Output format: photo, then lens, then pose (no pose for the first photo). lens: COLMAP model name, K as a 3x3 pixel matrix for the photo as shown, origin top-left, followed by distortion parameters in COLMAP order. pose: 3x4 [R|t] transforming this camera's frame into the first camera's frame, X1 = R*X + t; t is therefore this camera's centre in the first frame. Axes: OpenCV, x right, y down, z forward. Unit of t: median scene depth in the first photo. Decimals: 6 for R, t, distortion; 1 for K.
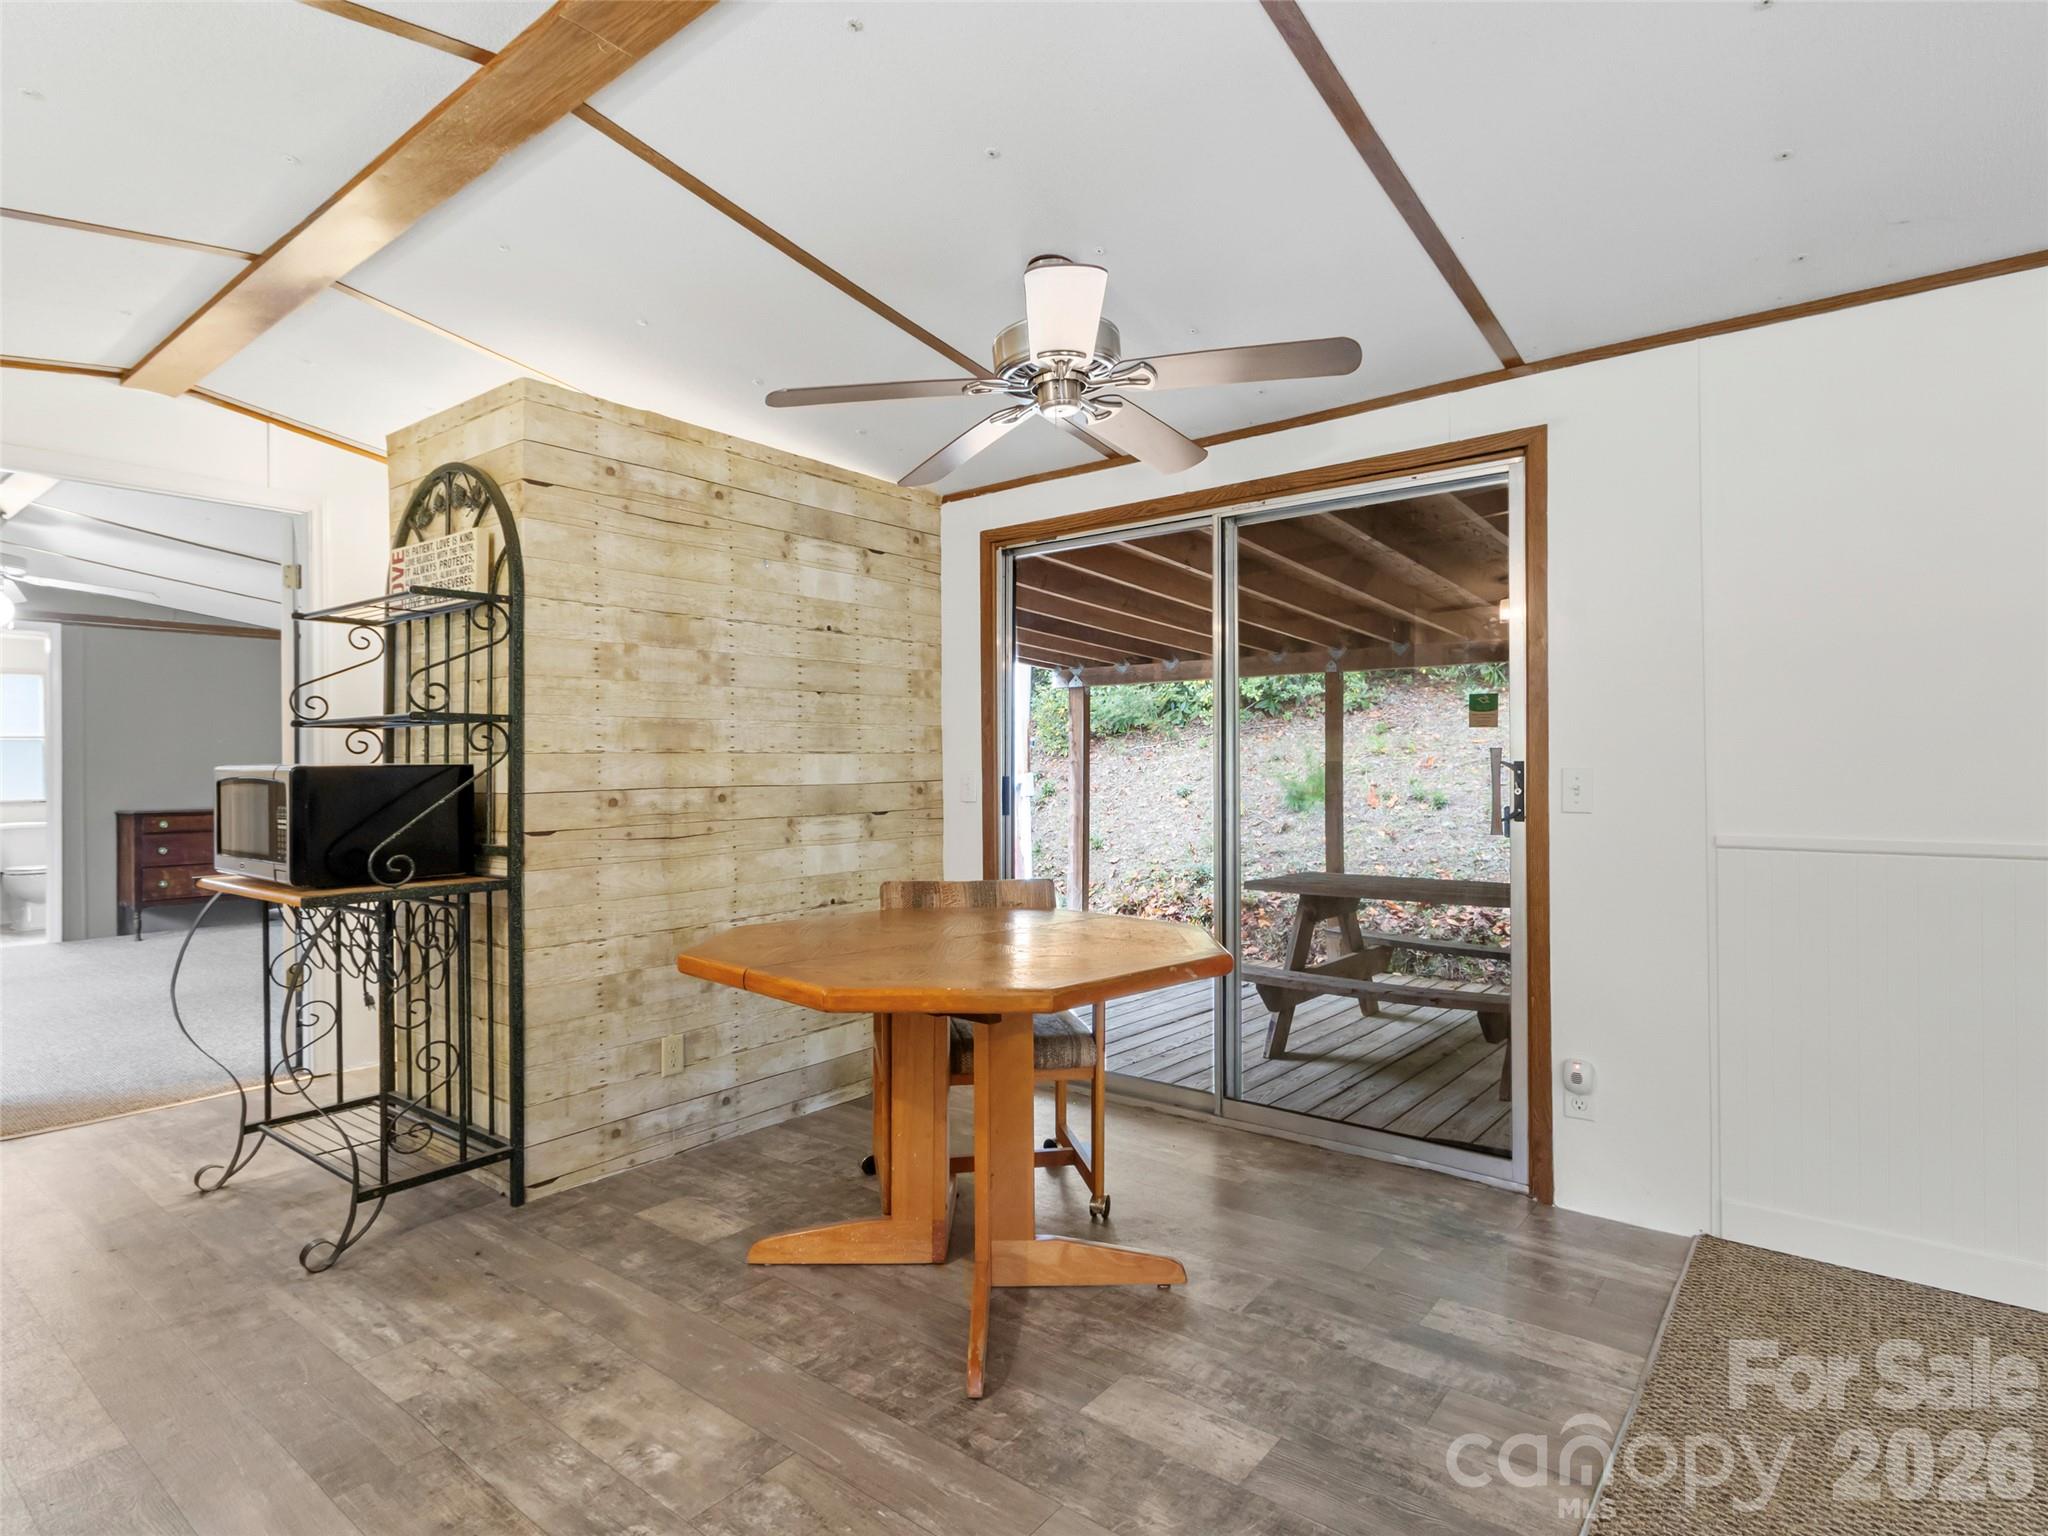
lens RADIAL K [[1082.9, 0, 1023.1], [0, 1082.9, 759.8], [0, 0, 1]] dist [0.001282, -0.000187]
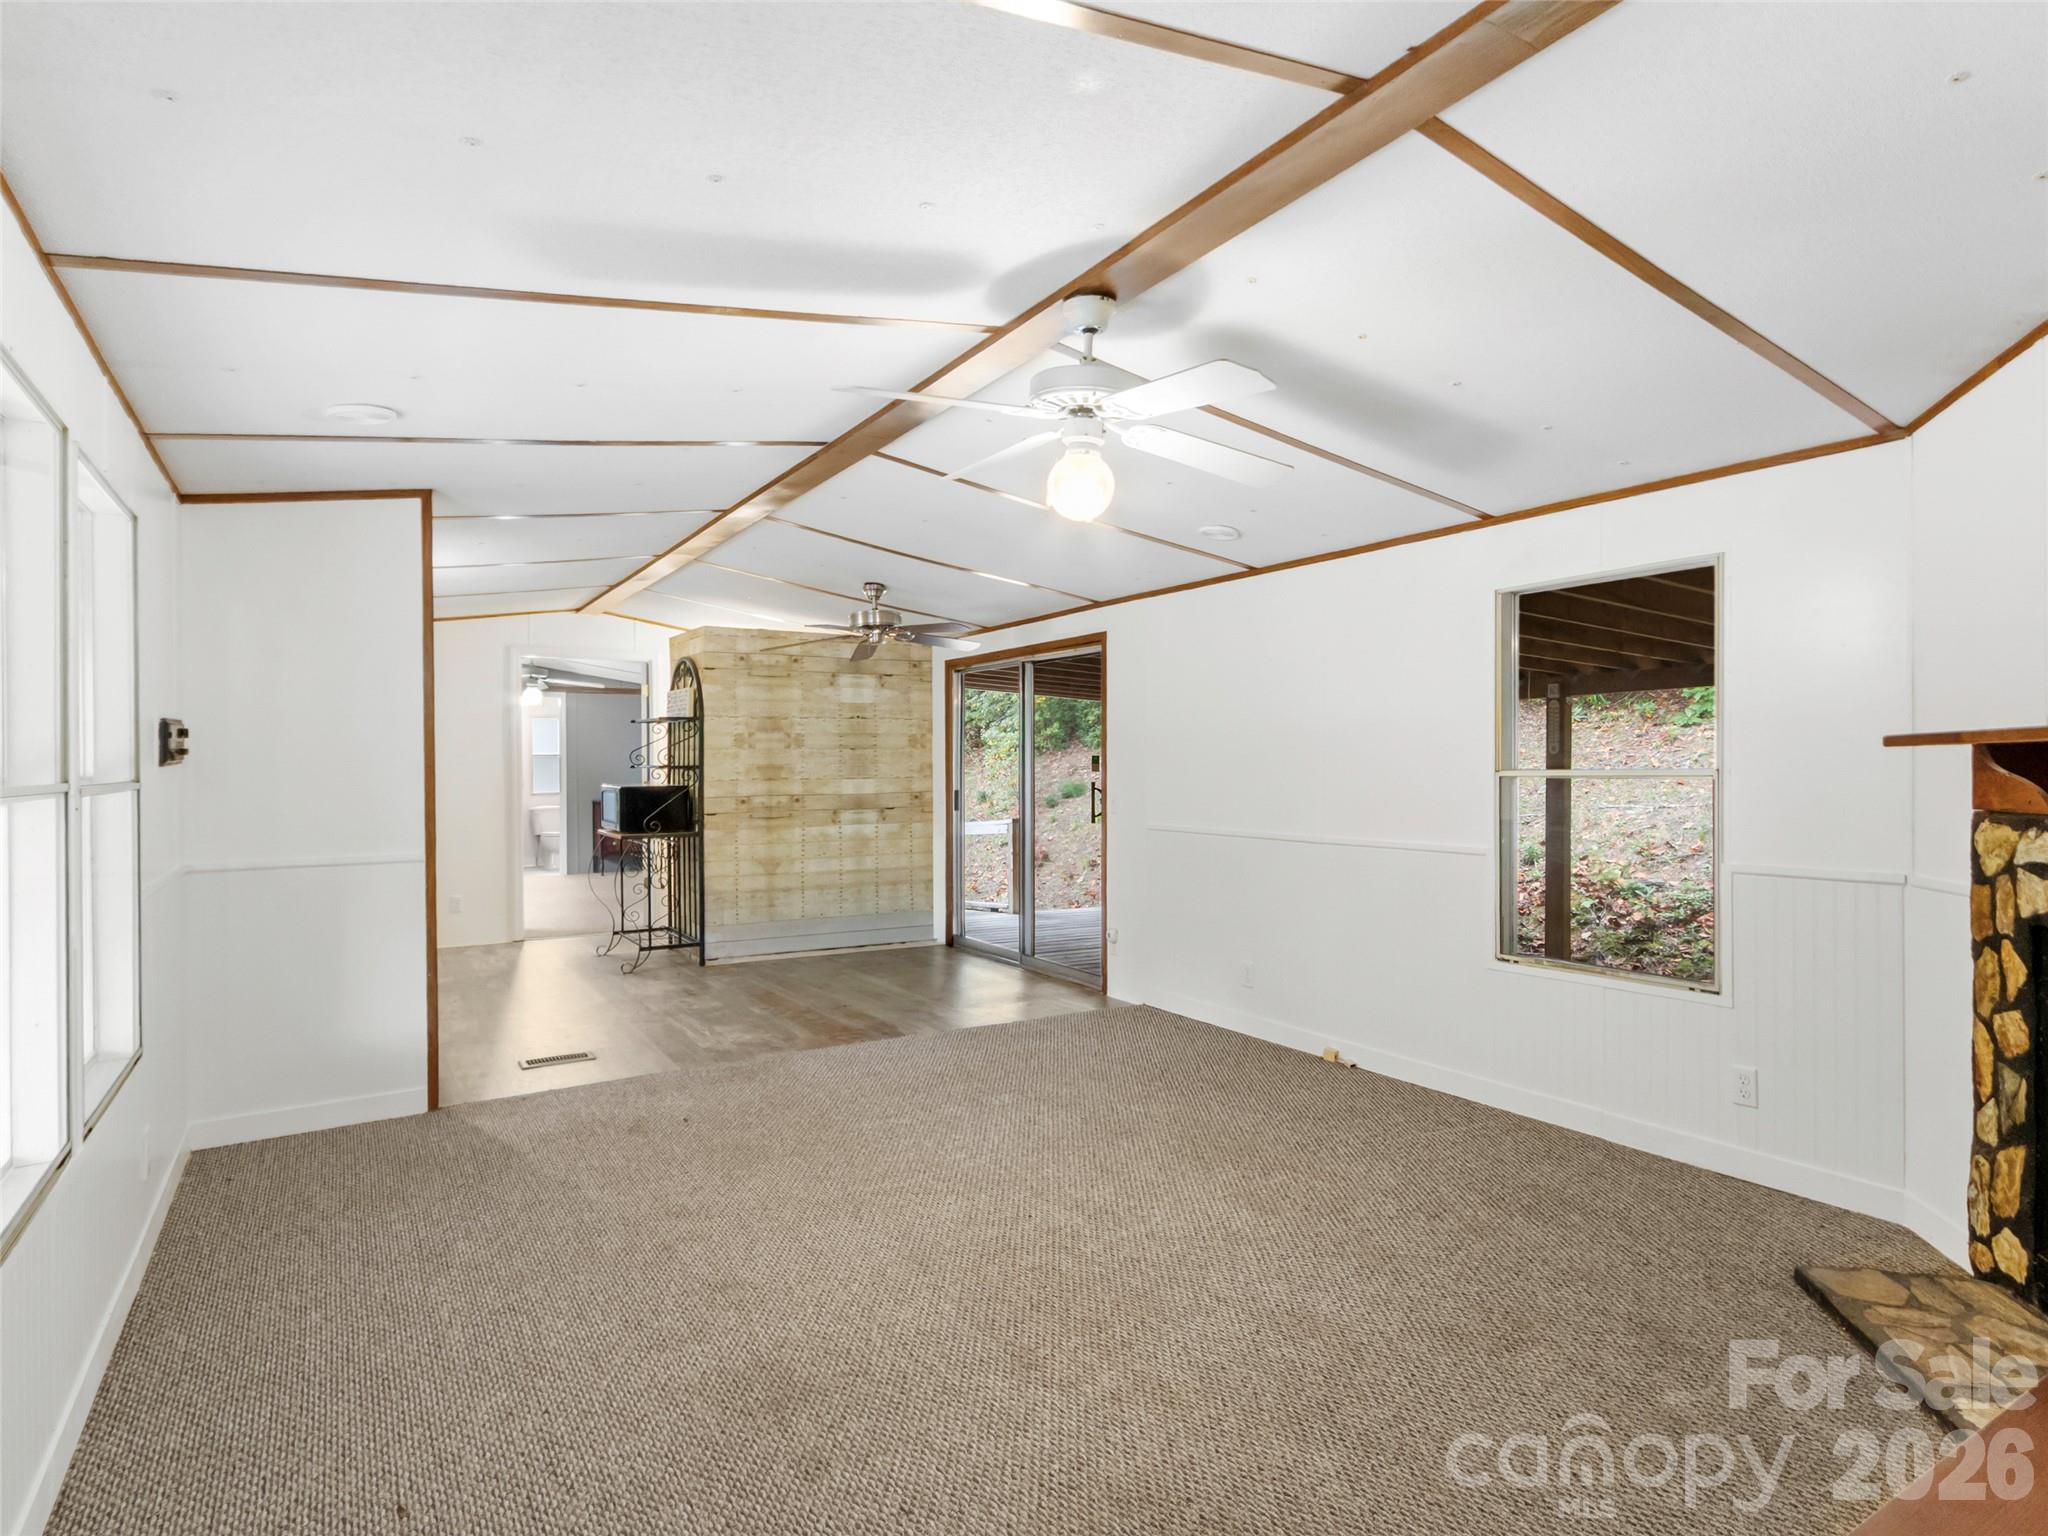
lens RADIAL K [[1101.7, 0, 1024.0], [0, 1101.7, 768.0], [0, 0, 1]] dist [-0.003104, -0.001711]
pose [[0.940323, 0.003932, -0.340261, 0.927509], [-0.000115, 0.999937, 0.011237, -0.055737], [0.340284, -0.010527, 0.940264, -0.948157]]
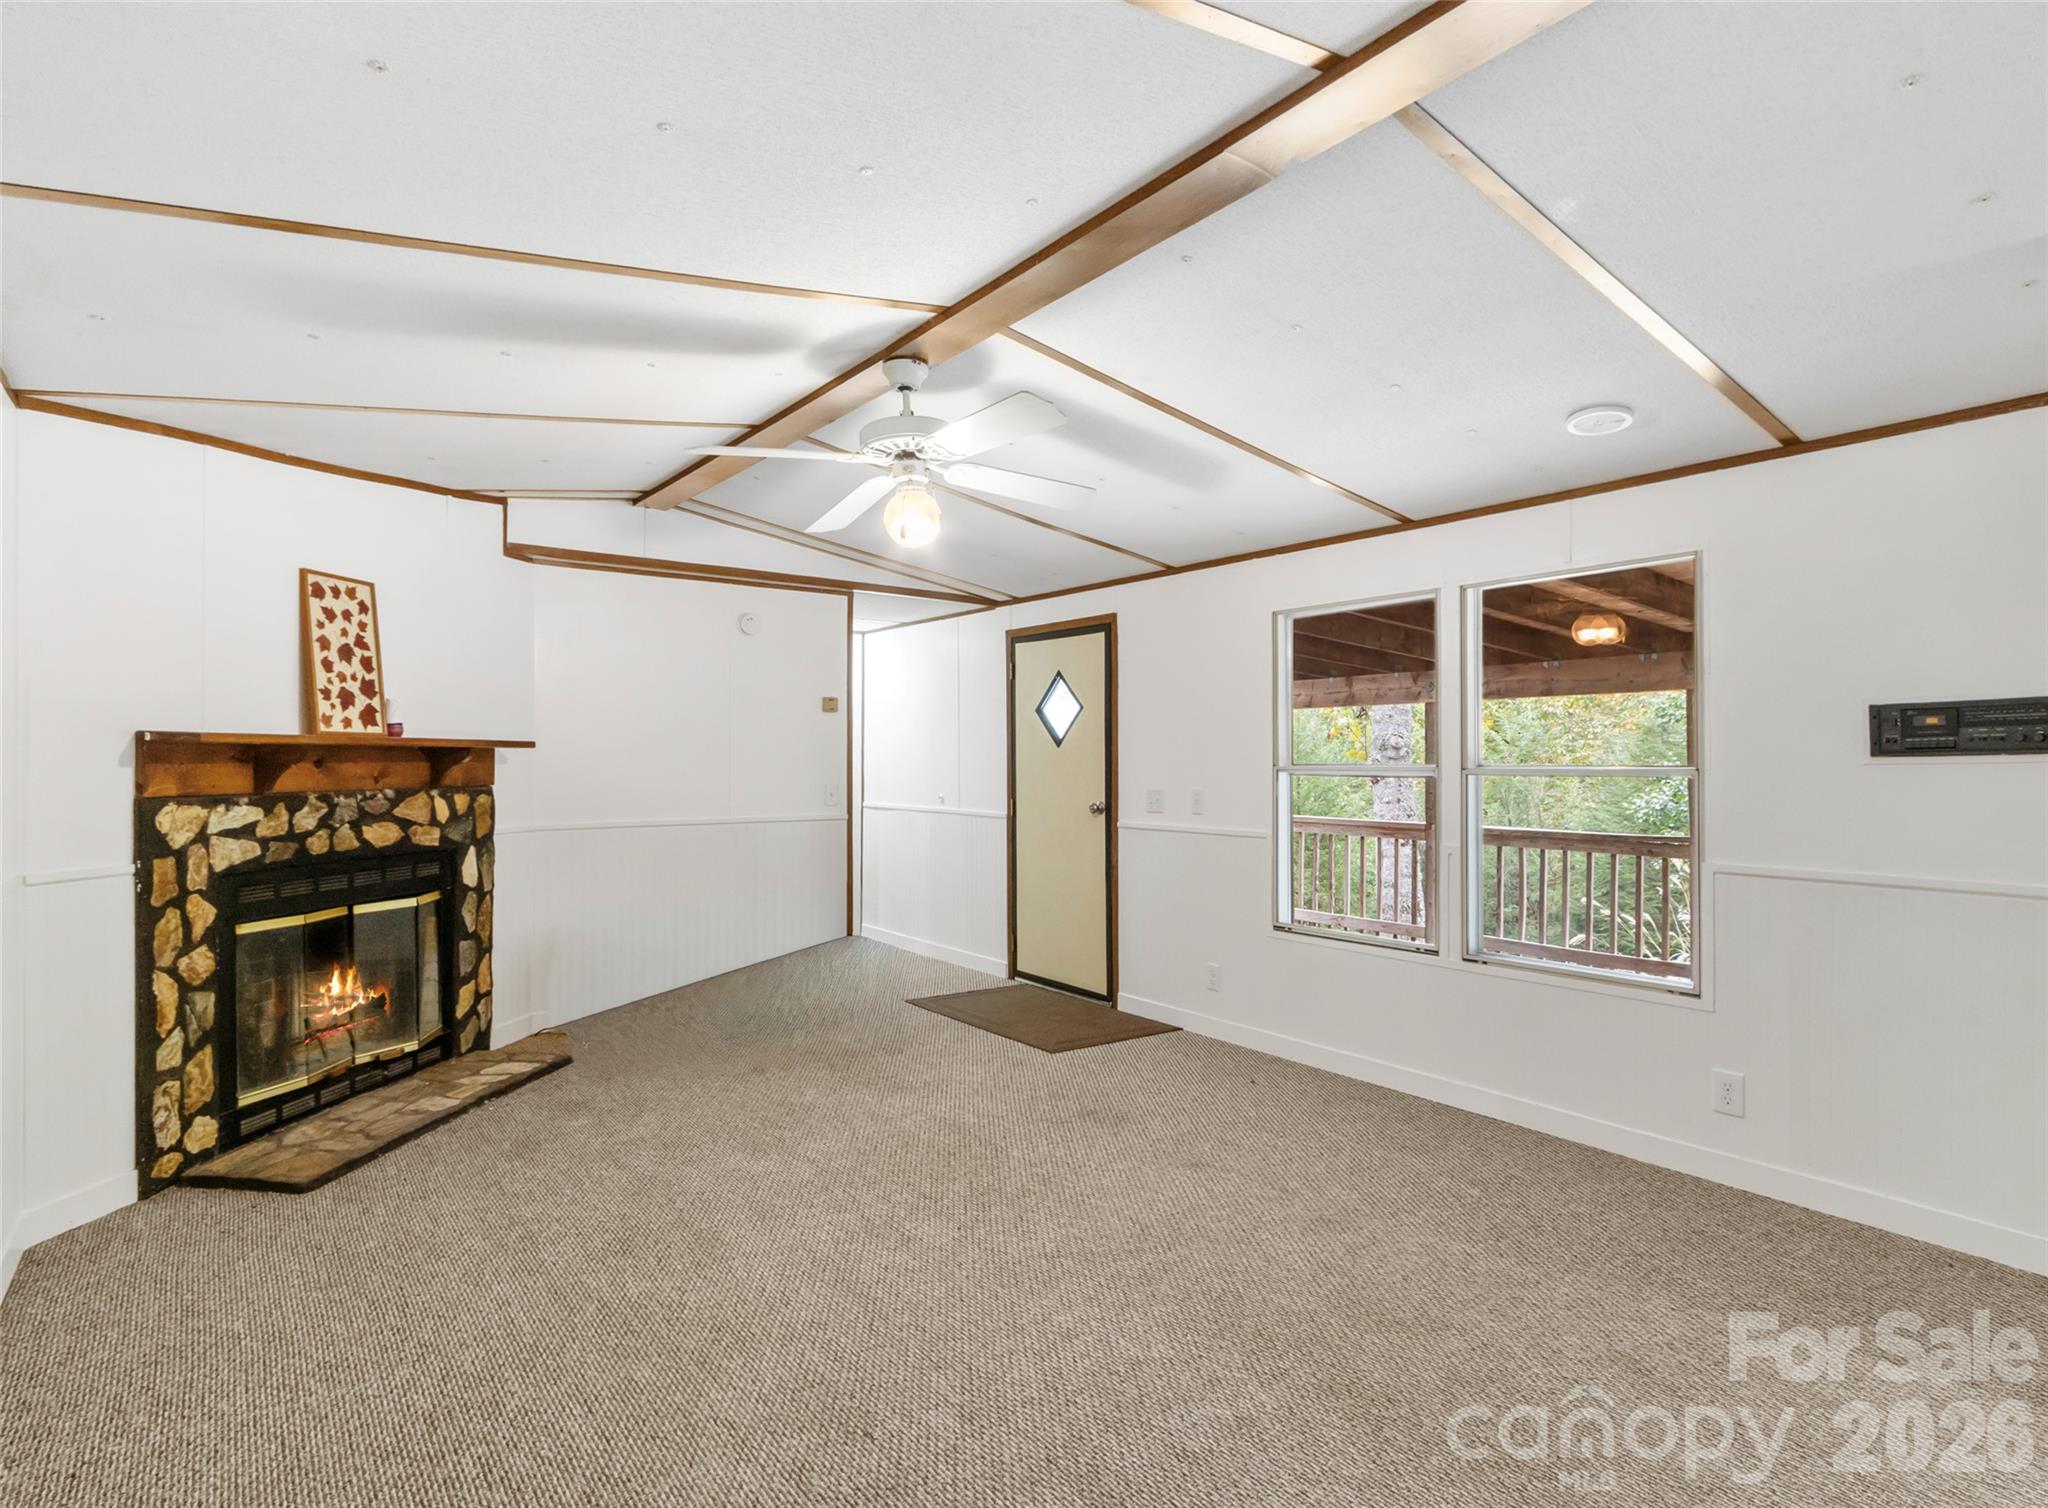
lens RADIAL K [[1074.7, 0, 1022.0], [0, 1074.7, 762.4], [0, 0, 1]] dist [0.002475, 0.000493]
pose [[-0.965801, 0.005386, 0.259228, 0.342031], [0.003232, 0.999957, -0.008737, -0.034865], [-0.259264, -0.007600, -0.965777, 0.752120]]
